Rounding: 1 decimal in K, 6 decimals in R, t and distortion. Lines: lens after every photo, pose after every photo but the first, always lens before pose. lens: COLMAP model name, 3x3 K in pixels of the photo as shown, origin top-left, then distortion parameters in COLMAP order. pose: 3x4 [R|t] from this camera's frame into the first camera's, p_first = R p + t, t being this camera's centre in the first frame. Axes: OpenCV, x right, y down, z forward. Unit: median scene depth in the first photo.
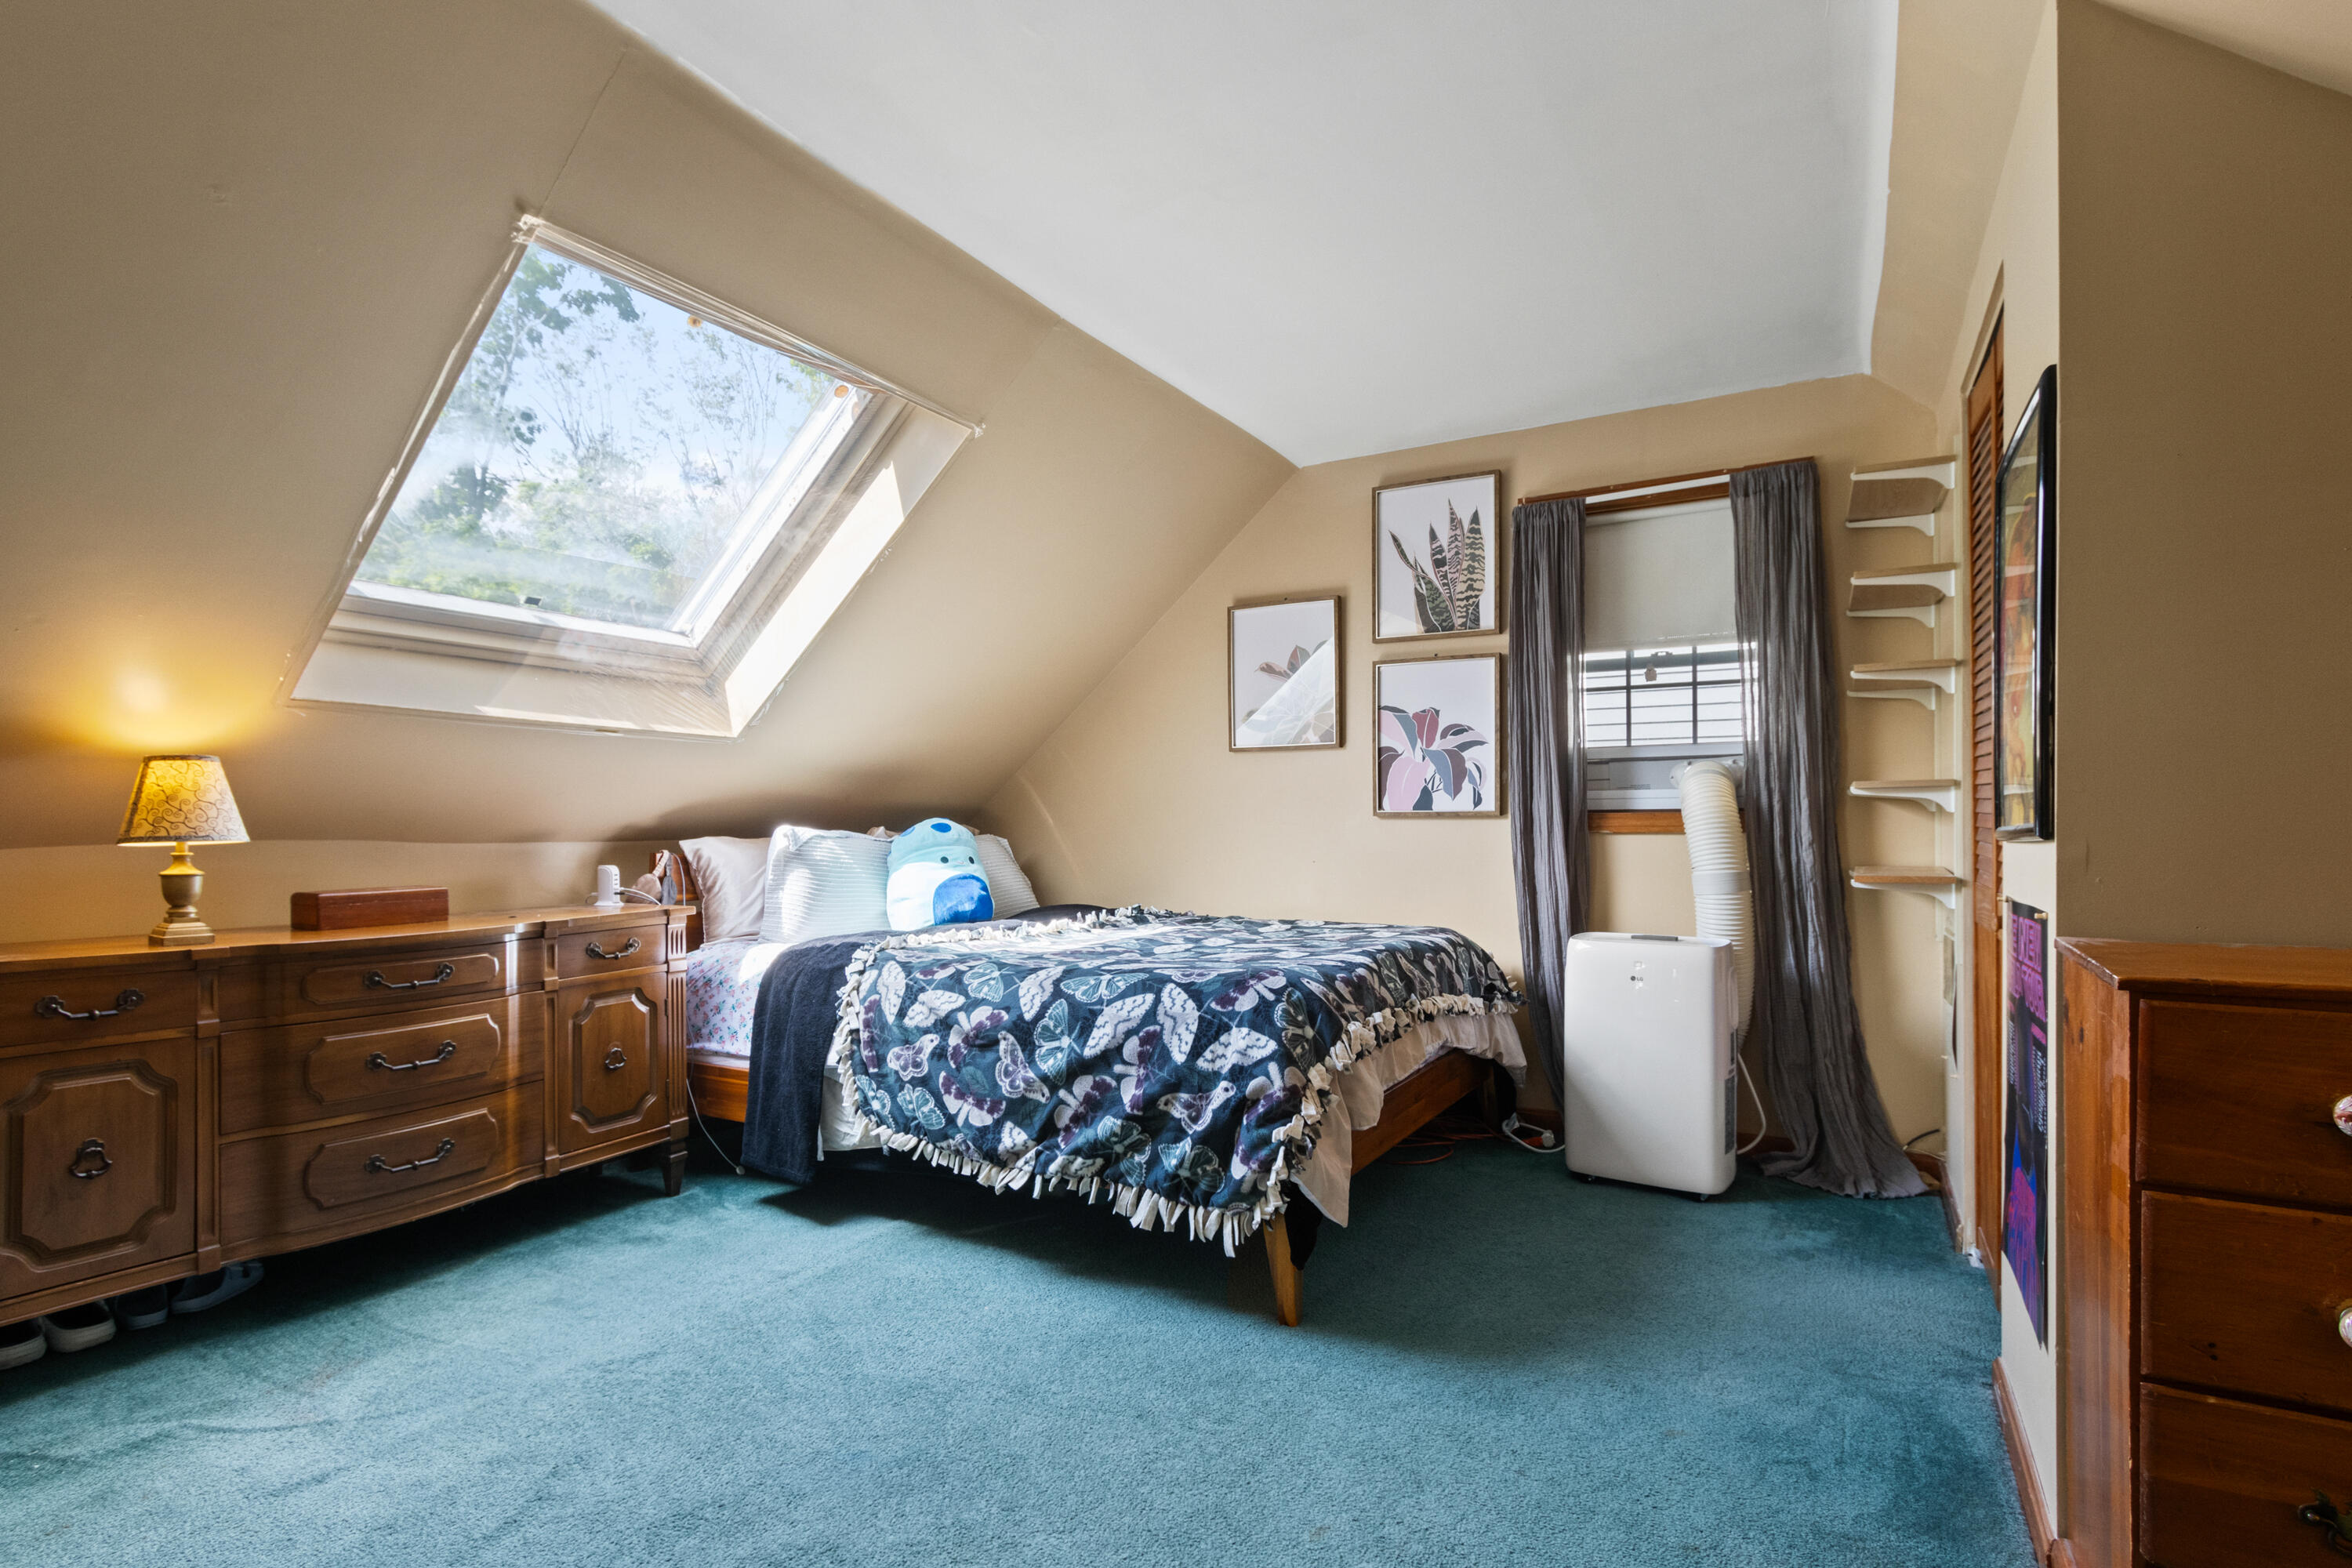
lens RADIAL K [[1165.2, 0, 1178.0], [0, 1165.2, 822.8], [0, 0, 1]] dist [0.001727, -0.000990]
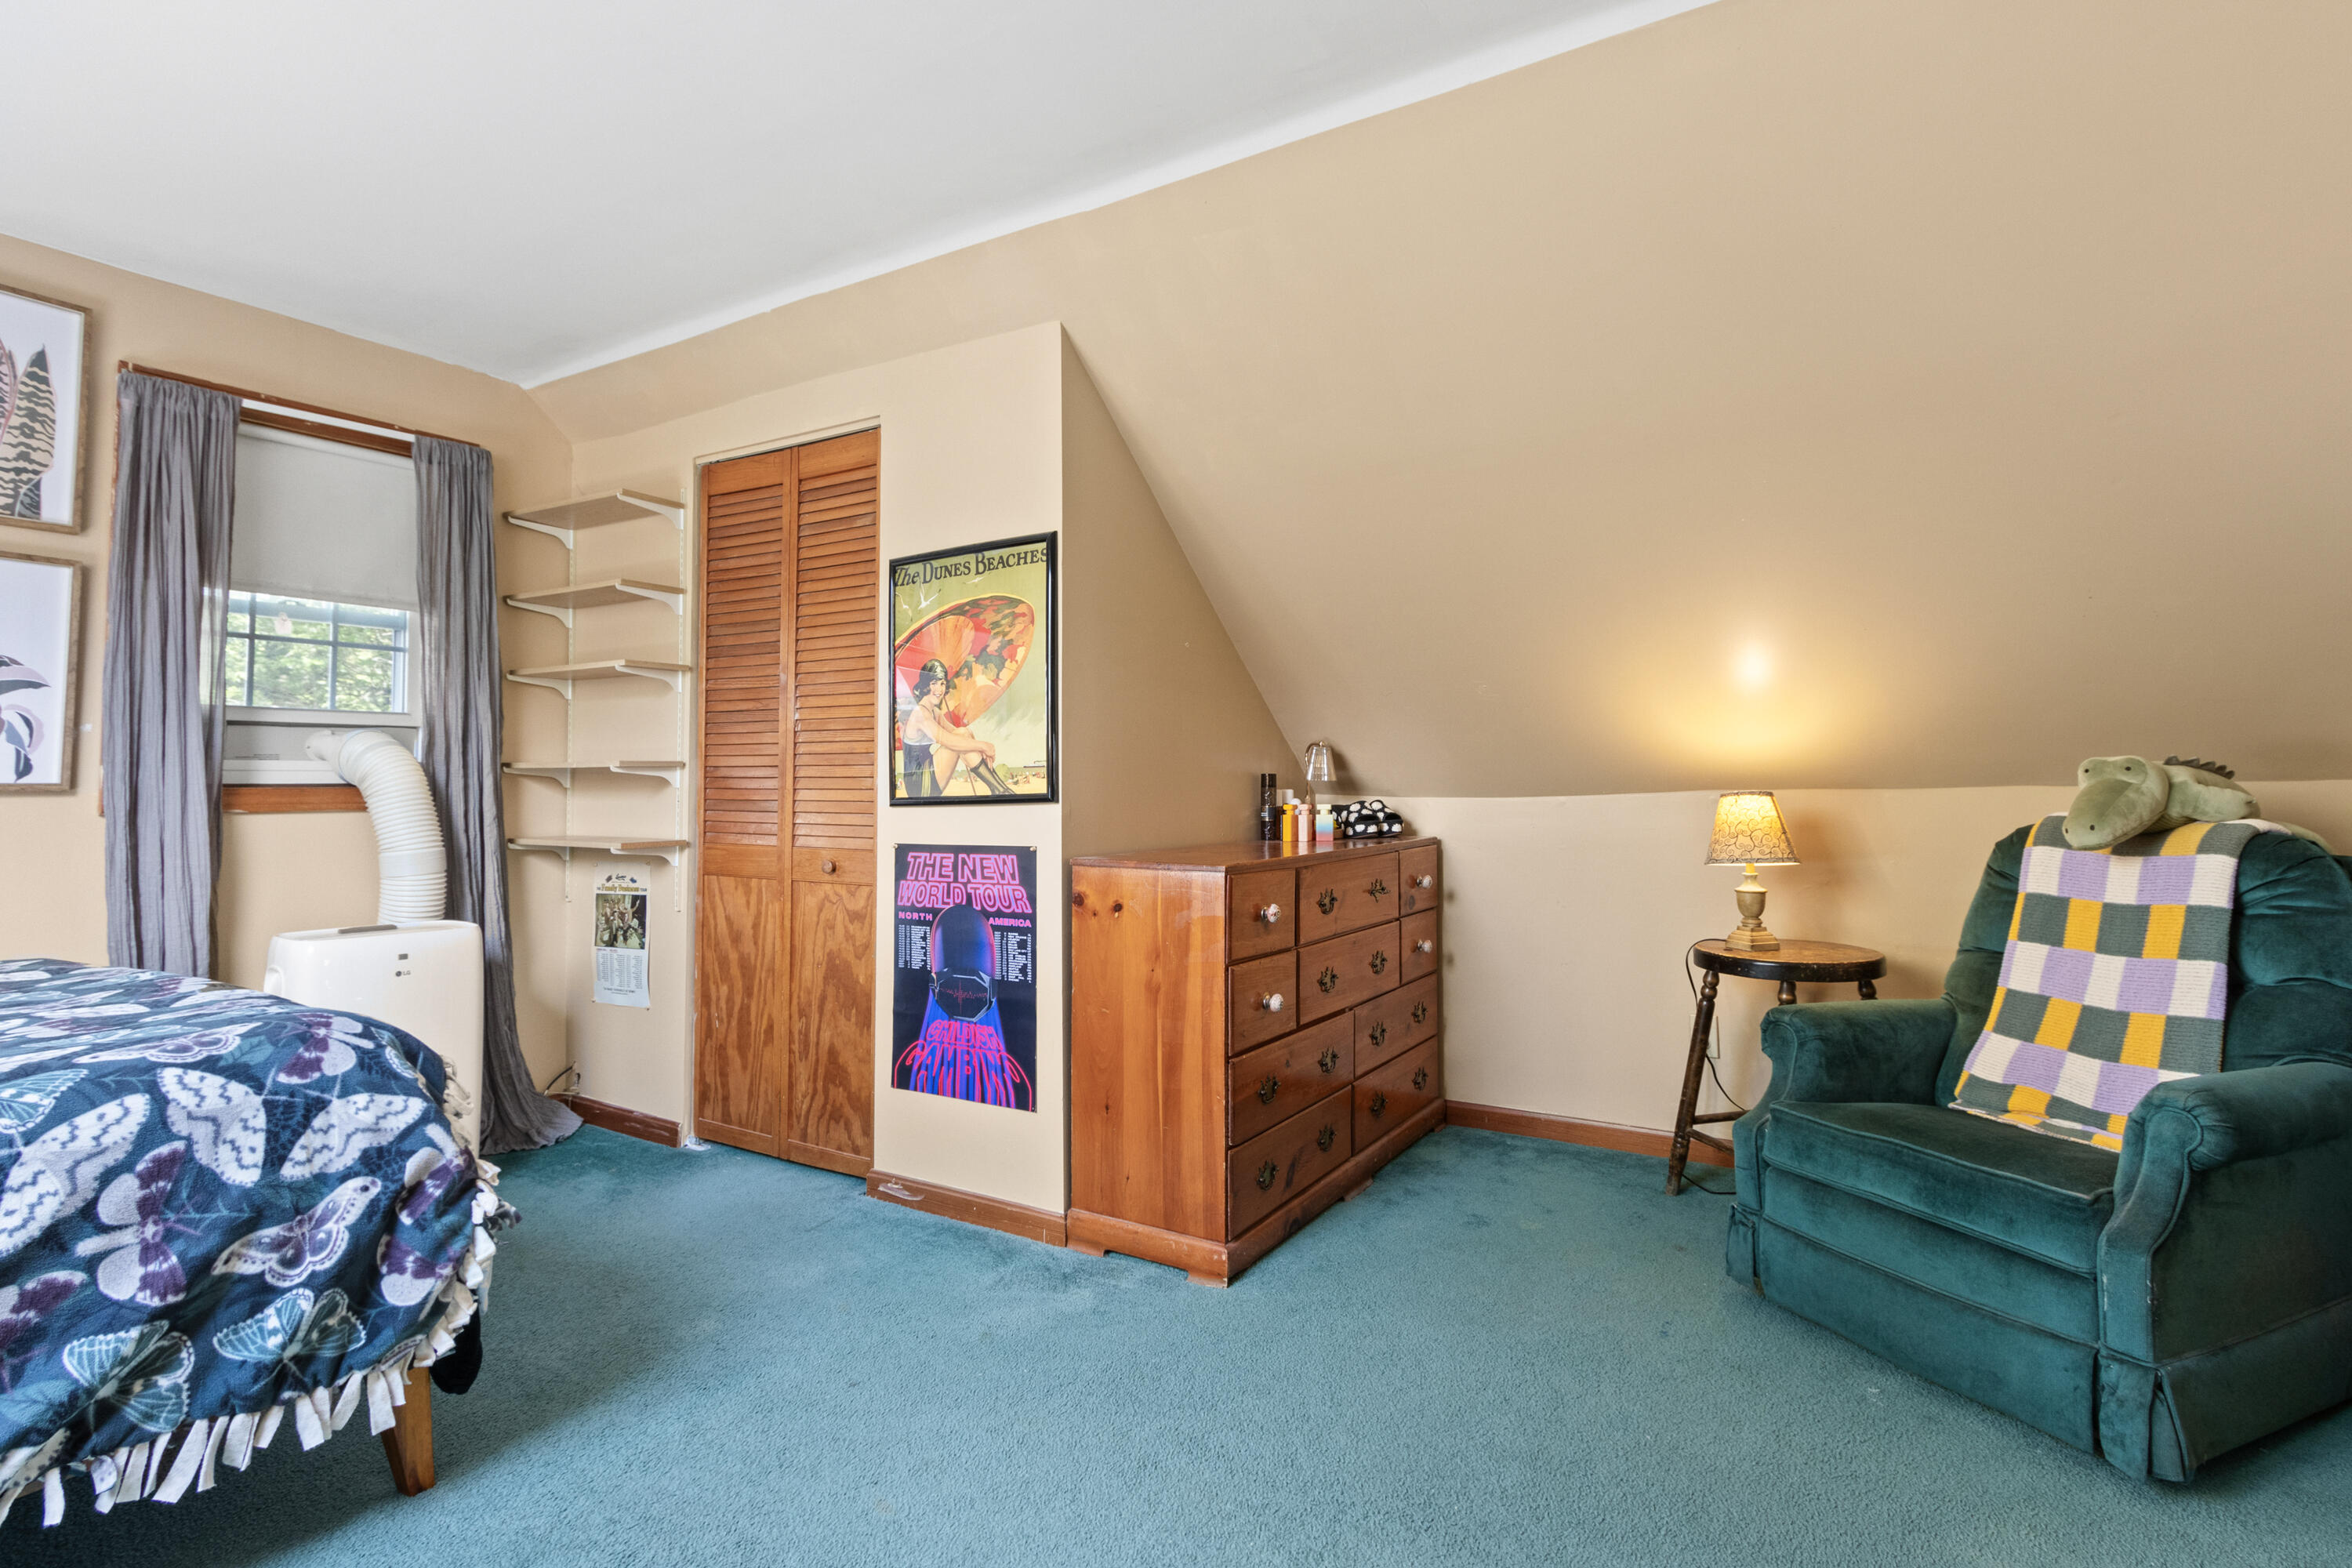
lens RADIAL K [[1118.6, 0, 1180.0], [0, 1118.6, 735.5], [0, 0, 1]] dist [-0.000829, -0.002037]
pose [[0.051649, 0.052337, 0.997293, -0.566446], [0.009298, 0.998557, -0.052884, 0.003650], [-0.998622, 0.012004, 0.051088, 0.463648]]
